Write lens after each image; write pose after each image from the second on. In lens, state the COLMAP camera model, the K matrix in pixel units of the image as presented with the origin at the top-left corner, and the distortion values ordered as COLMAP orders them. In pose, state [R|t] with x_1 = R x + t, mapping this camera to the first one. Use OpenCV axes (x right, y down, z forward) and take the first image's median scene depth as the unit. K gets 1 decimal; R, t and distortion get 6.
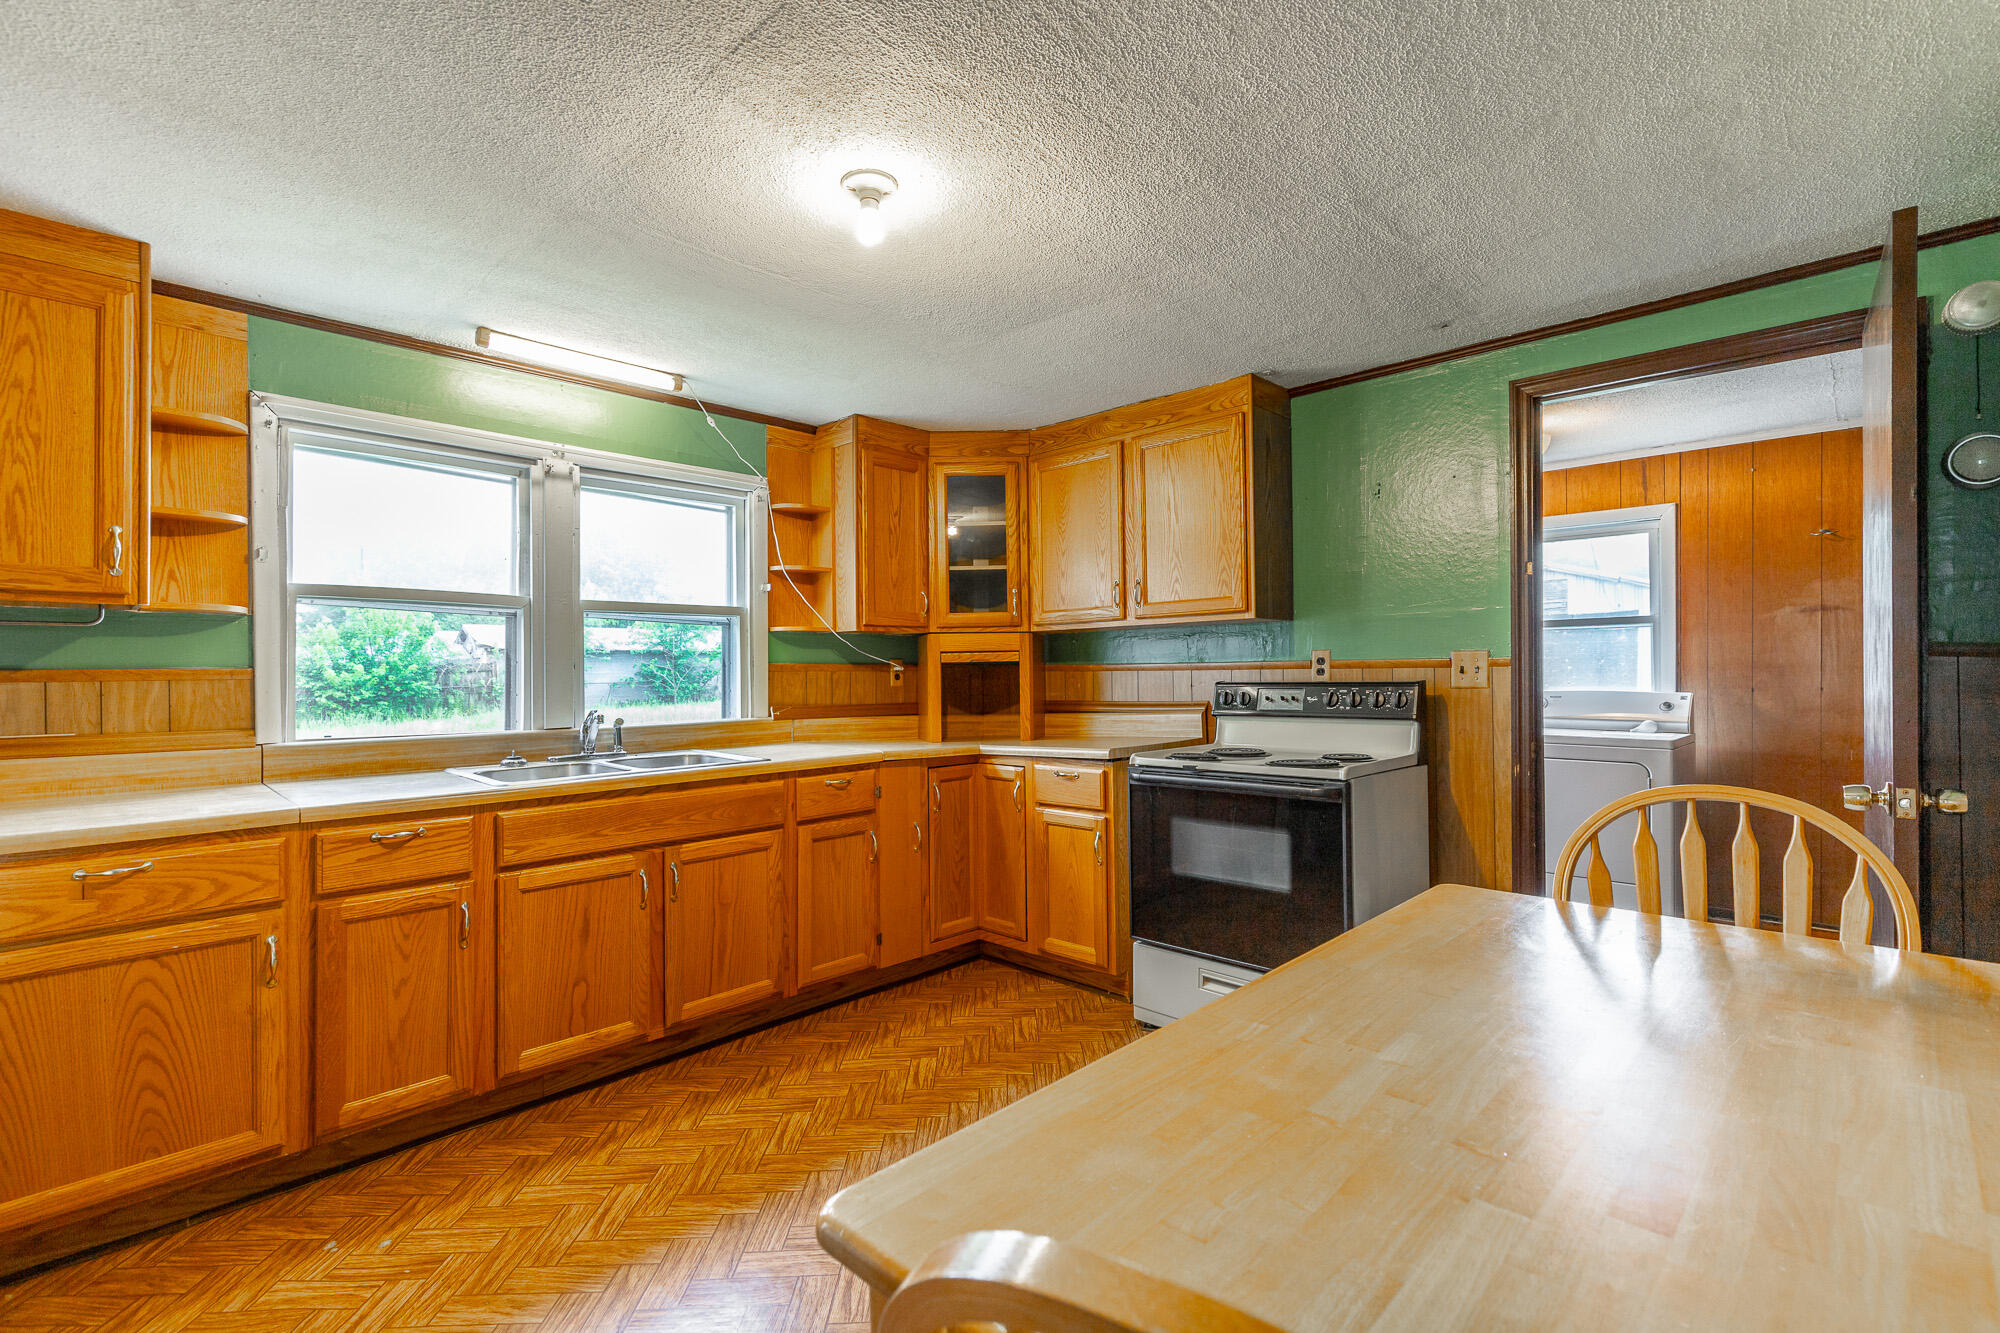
lens RADIAL K [[898.3, 0, 1008.6], [0, 898.3, 665.9], [0, 0, 1]] dist [0.016733, -0.000476]
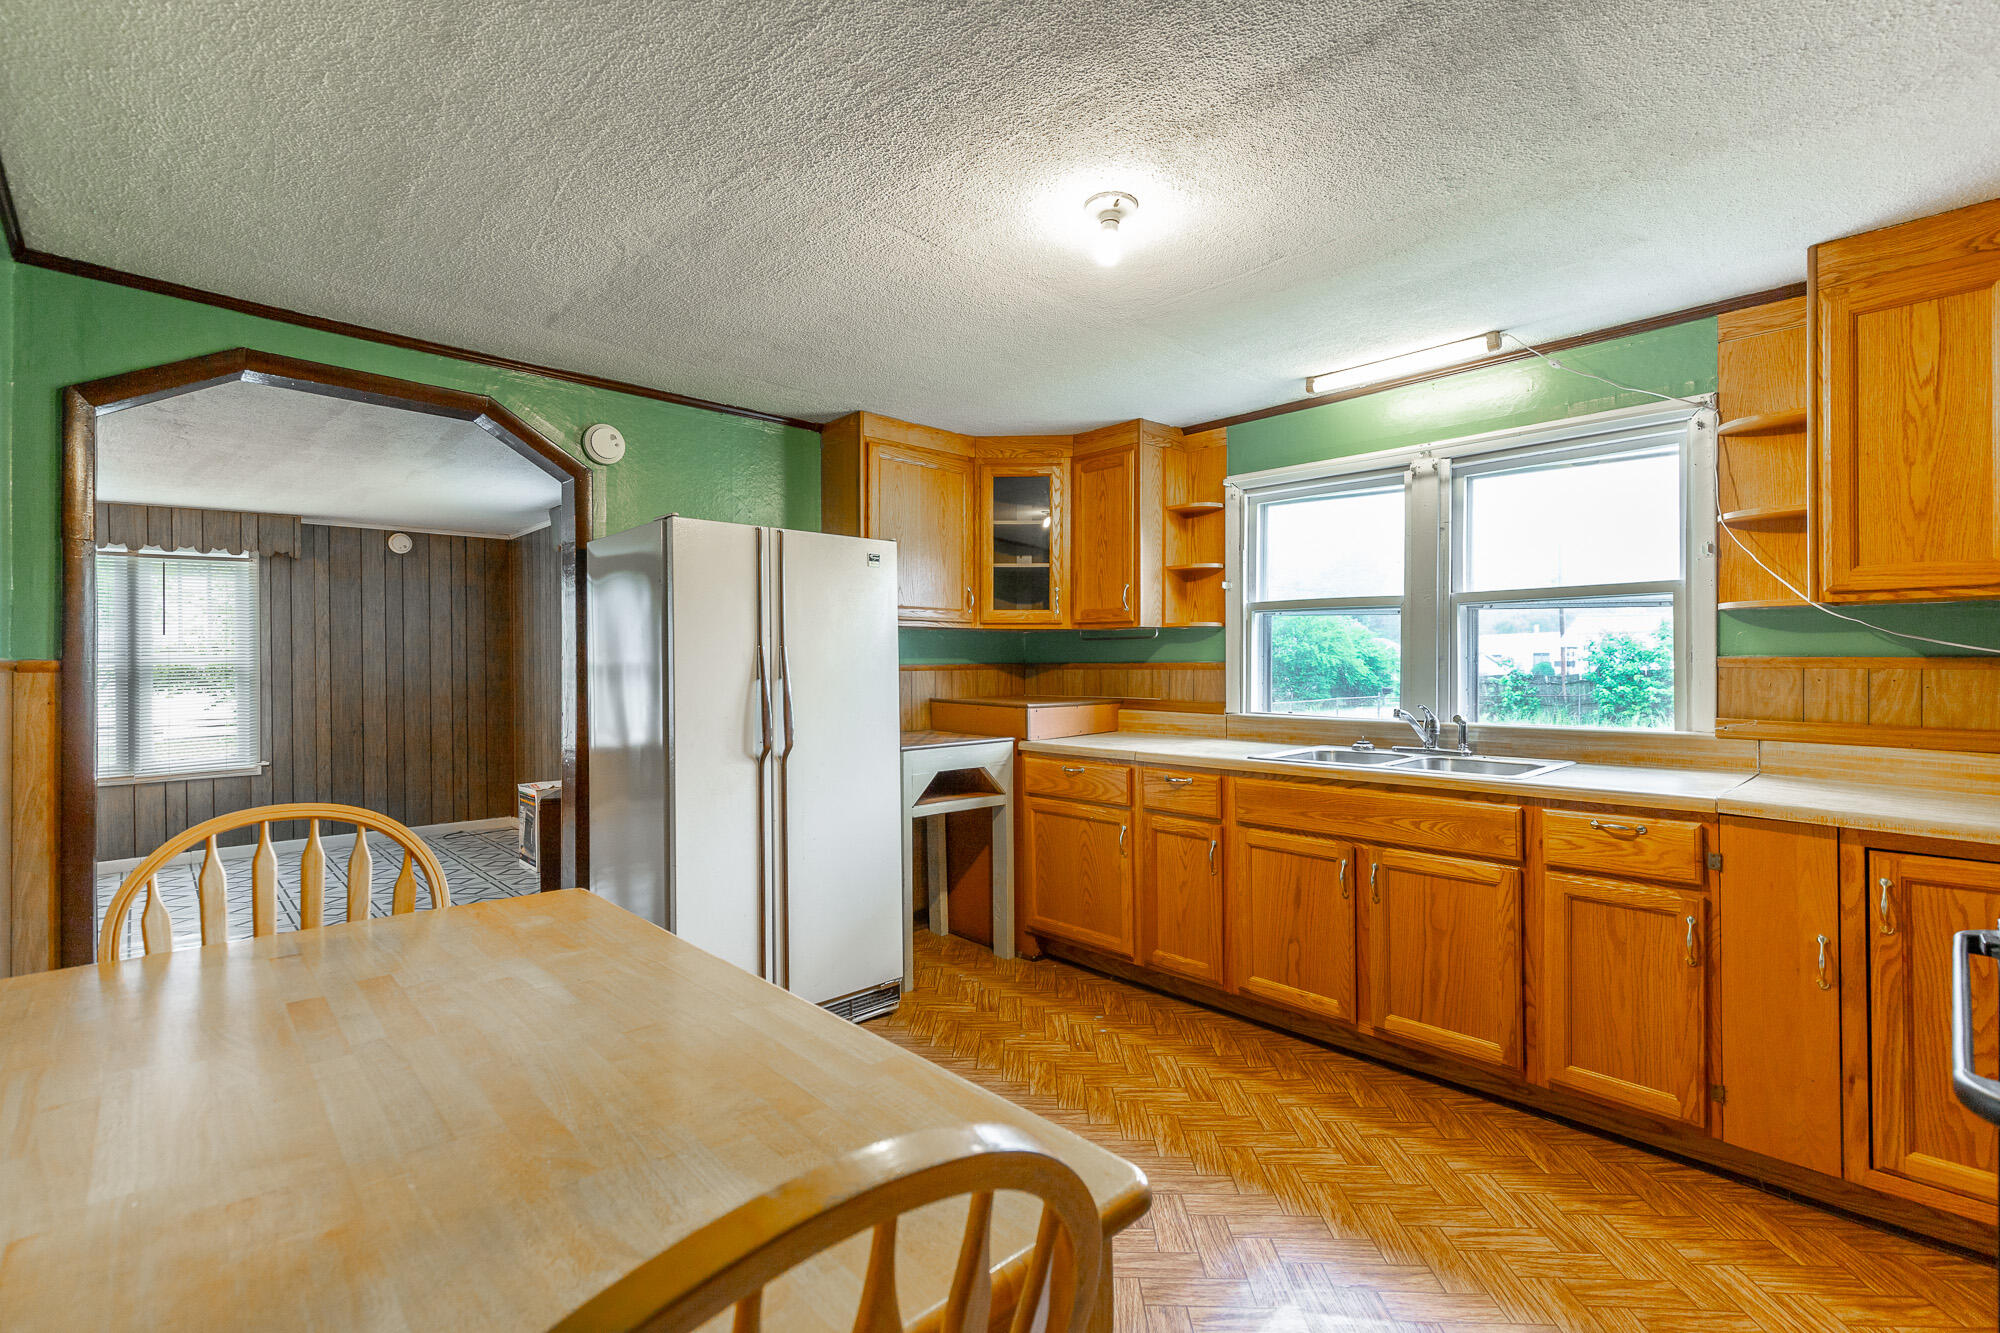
lens RADIAL K [[898.3, 0, 1008.6], [0, 898.3, 665.9], [0, 0, 1]] dist [0.016733, -0.000476]
pose [[-0.031362, 0.009941, -0.999459, 0.611633], [0.005782, 0.999936, 0.009765, -0.007317], [0.999491, -0.005473, -0.031418, 0.628676]]
